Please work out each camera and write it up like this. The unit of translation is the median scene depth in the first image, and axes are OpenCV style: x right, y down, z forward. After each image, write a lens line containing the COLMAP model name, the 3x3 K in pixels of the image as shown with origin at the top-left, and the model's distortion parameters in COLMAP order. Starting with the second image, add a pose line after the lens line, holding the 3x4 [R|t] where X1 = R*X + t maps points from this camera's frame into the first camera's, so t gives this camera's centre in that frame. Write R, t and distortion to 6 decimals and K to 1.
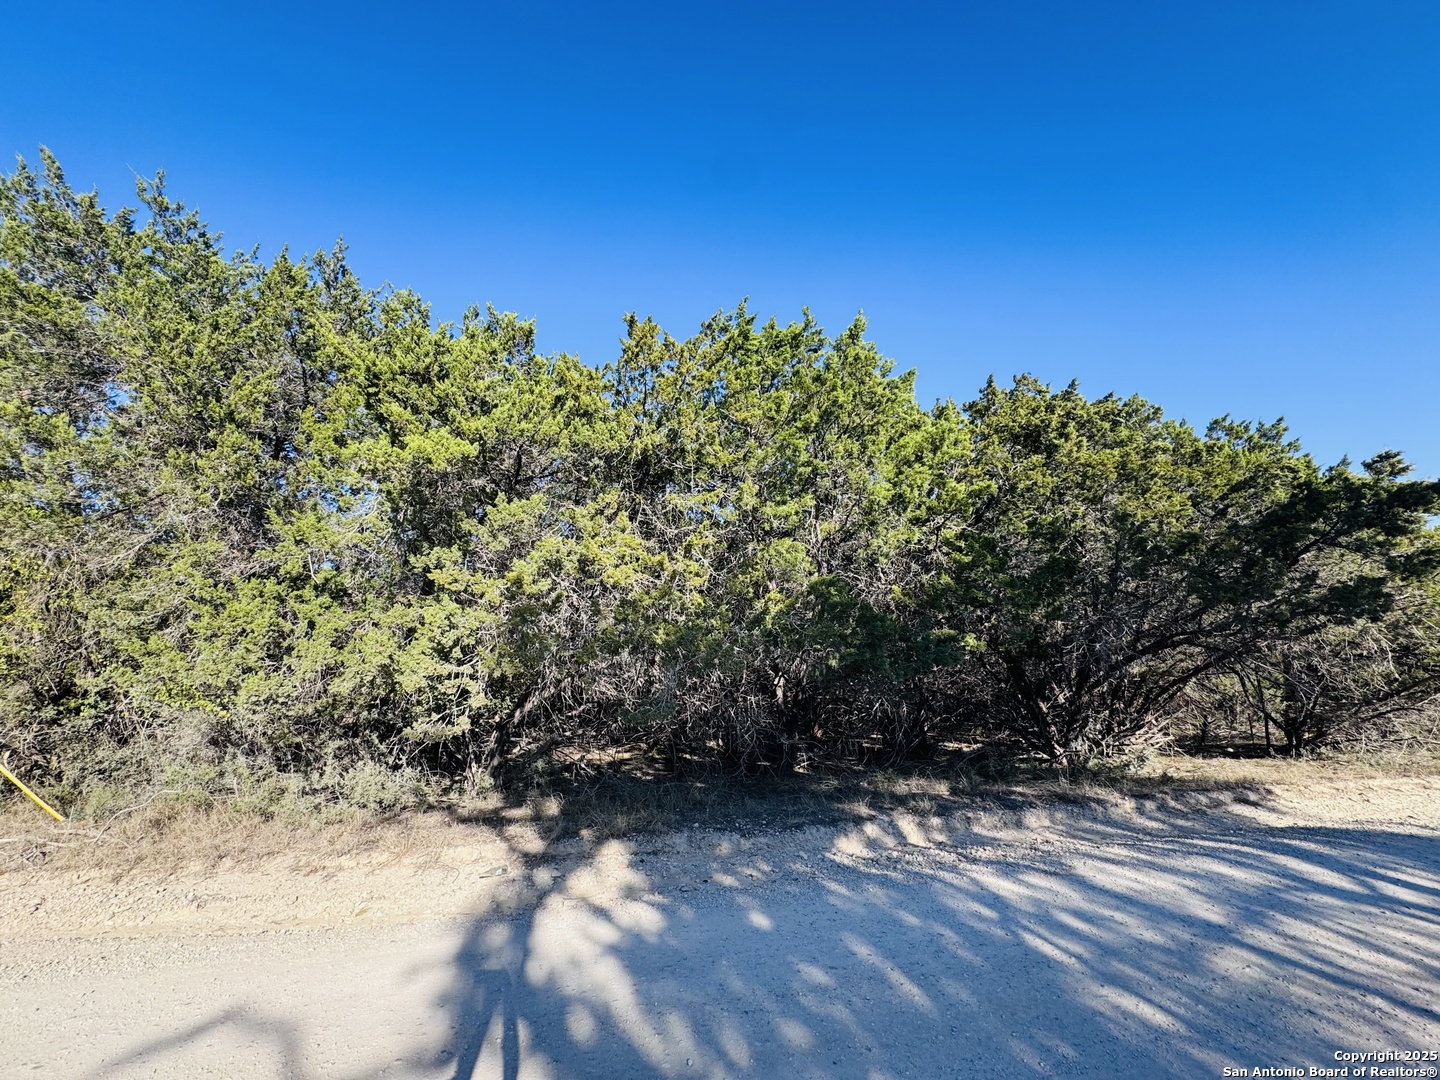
lens RADIAL K [[577.5, 0, 720.0], [0, 577.5, 540.0], [0, 0, 1]] dist [0.000090, 0.000008]
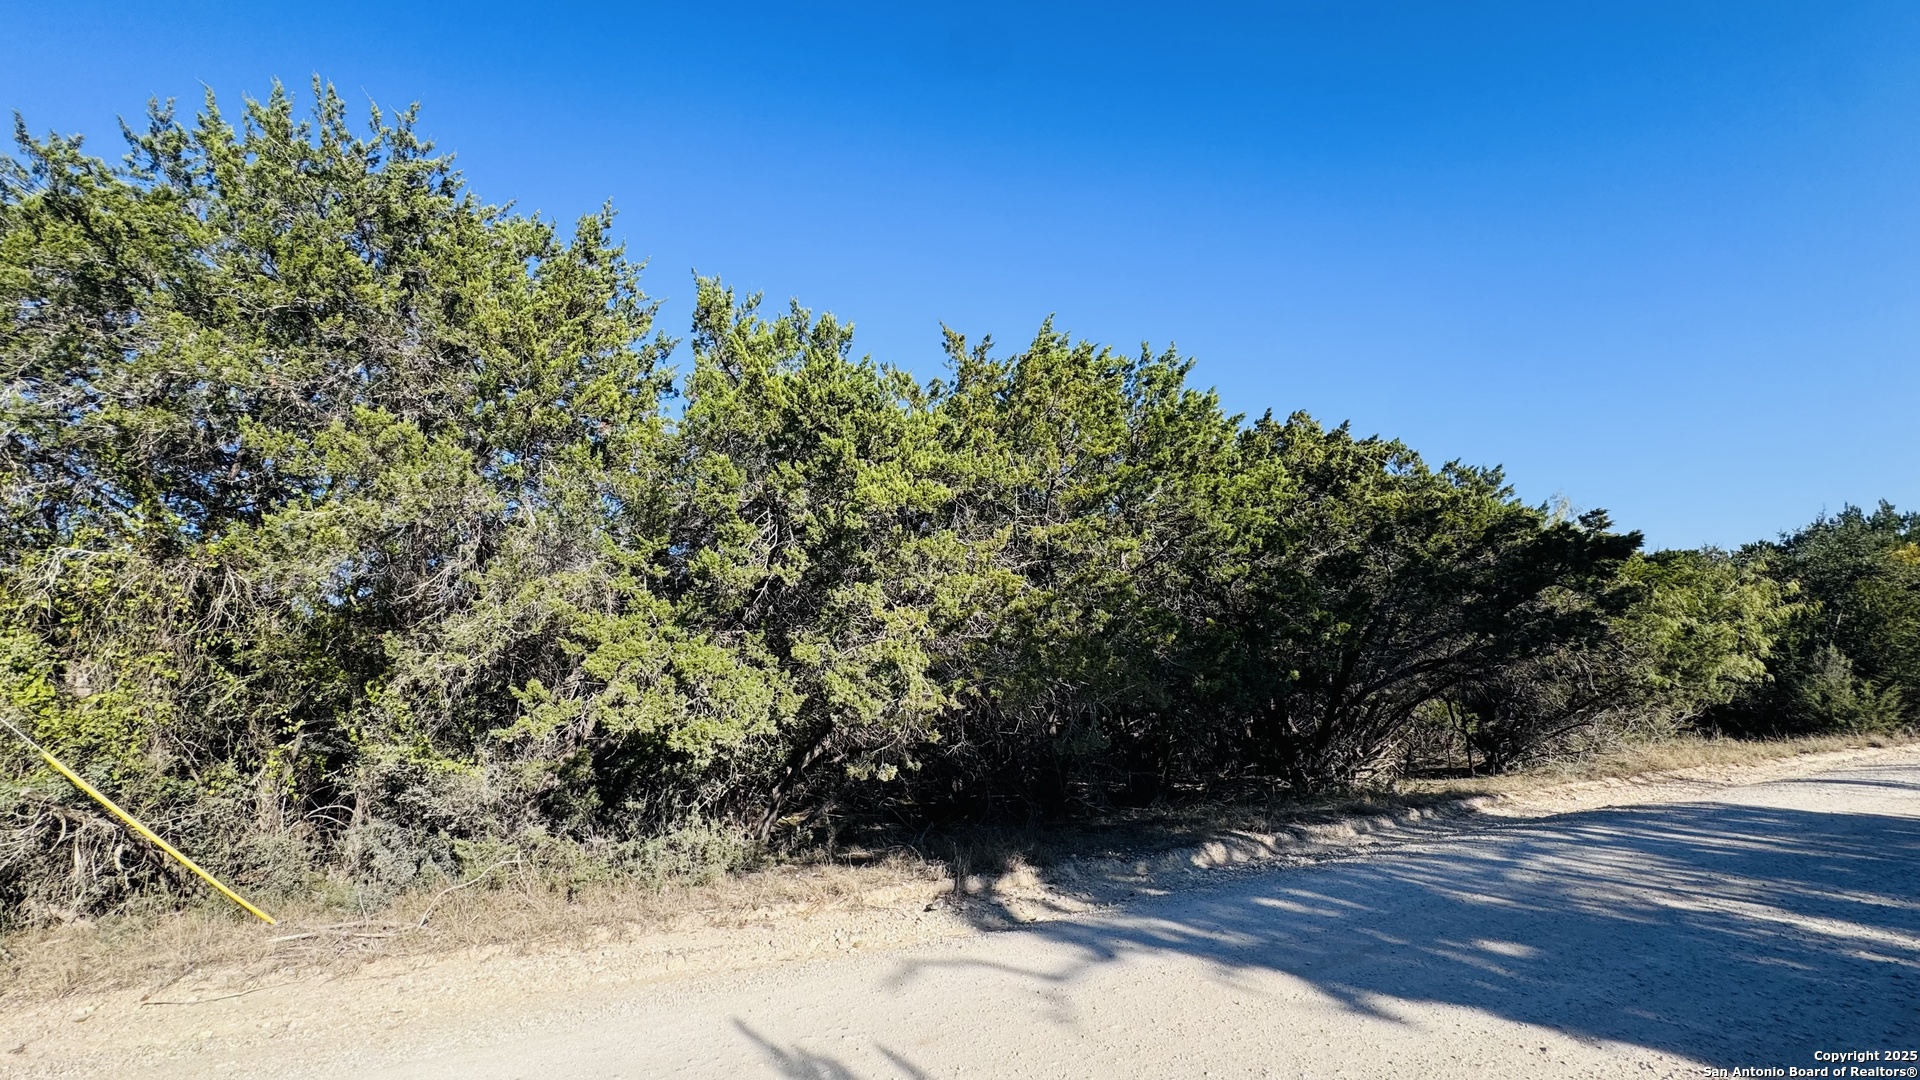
lens RADIAL K [[766.0, 0, 963.6], [0, 766.0, 547.5], [0, 0, 1]] dist [-0.001178, -0.000252]
pose [[0.969831, 0.019999, 0.242956, -0.591892], [-0.019164, 0.999800, -0.005802, -0.039118], [-0.243023, 0.000971, 0.970020, -0.270620]]
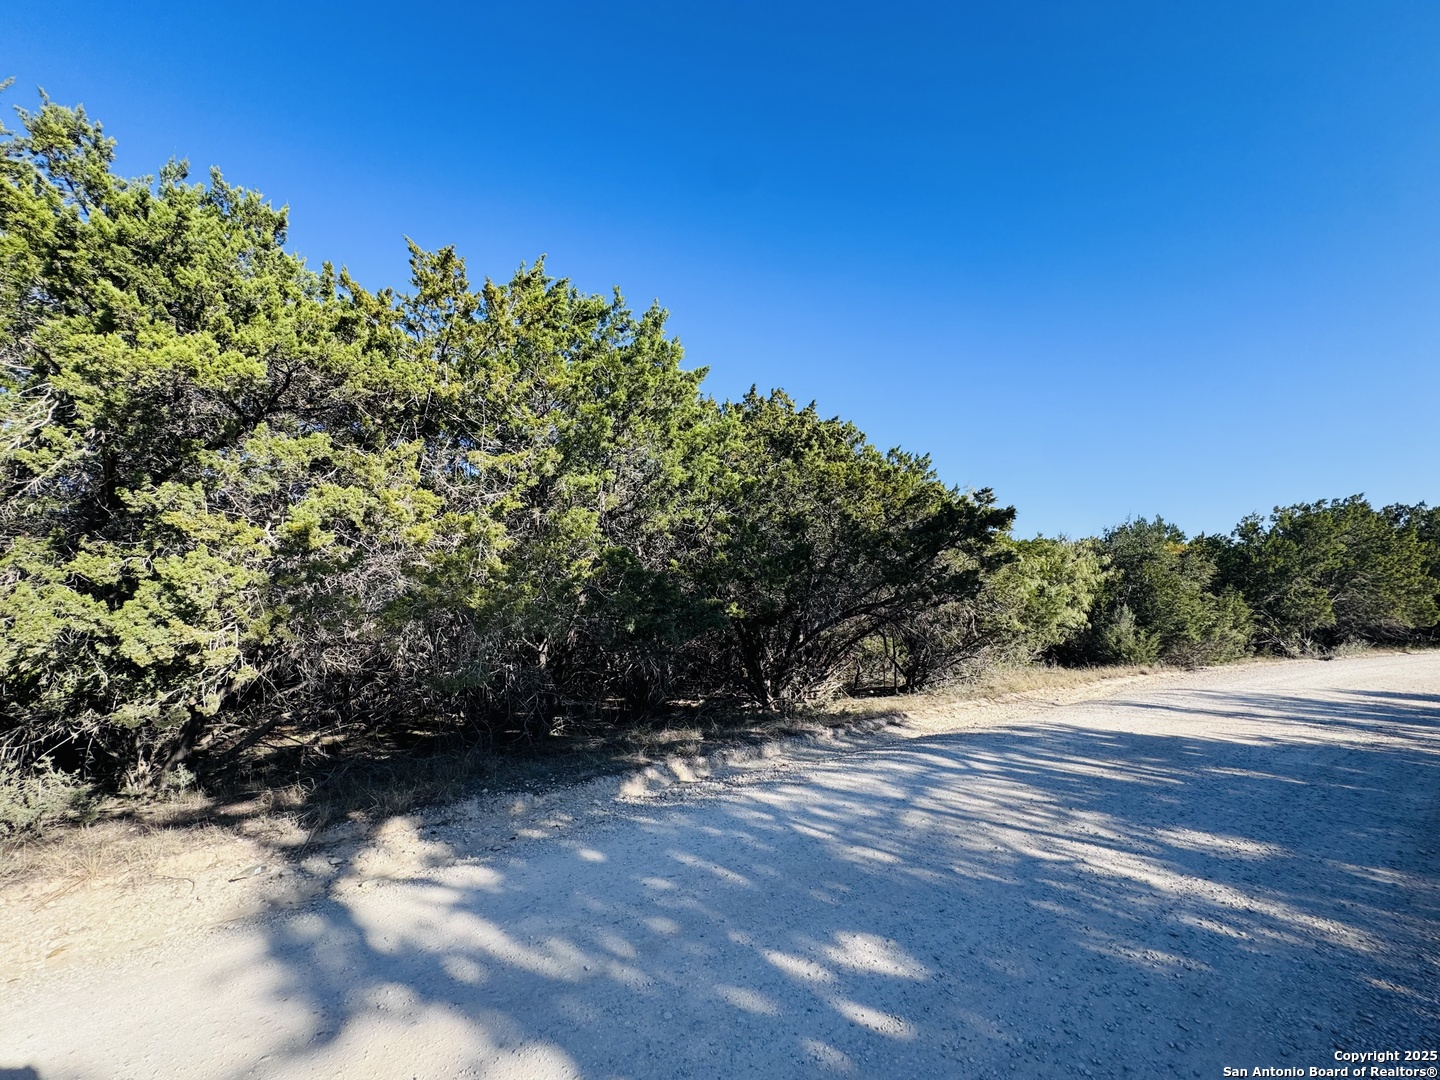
lens RADIAL K [[577.5, 0, 720.0], [0, 577.5, 540.0], [0, 0, 1]] dist [0.000090, 0.000008]
pose [[0.883727, 0.065221, 0.463436, -0.176514], [-0.087837, 0.995759, 0.027359, 0.004205], [-0.459687, -0.064884, 0.885708, -0.033106]]
